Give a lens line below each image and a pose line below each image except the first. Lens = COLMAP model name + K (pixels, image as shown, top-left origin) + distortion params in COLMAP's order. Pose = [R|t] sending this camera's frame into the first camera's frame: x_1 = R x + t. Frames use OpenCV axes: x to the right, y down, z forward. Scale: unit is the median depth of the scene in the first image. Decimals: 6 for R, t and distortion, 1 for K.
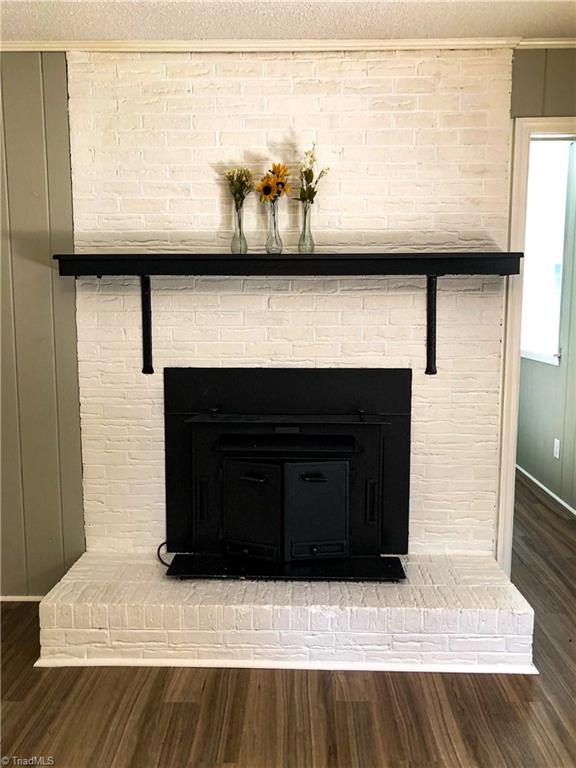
lens RADIAL K [[631.0, 0, 291.7], [0, 631.0, 380.1], [0, 0, 1]] dist [0.028988, -0.051498]
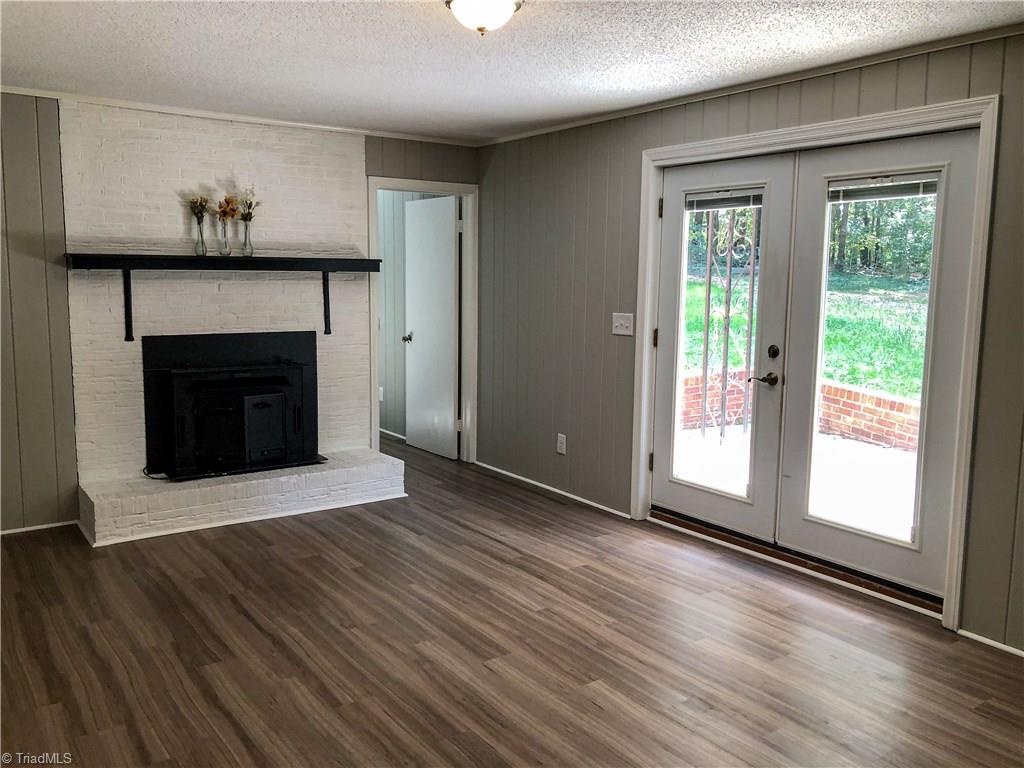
lens RADIAL K [[841.3, 0, 511.7], [0, 841.3, 380.8], [0, 0, 1]] dist [0.028988, -0.051498]
pose [[0.803682, -0.066756, 0.591302, -0.664410], [0.060803, 0.997699, 0.029996, 0.071852], [-0.591944, 0.011845, 0.805892, -0.959223]]
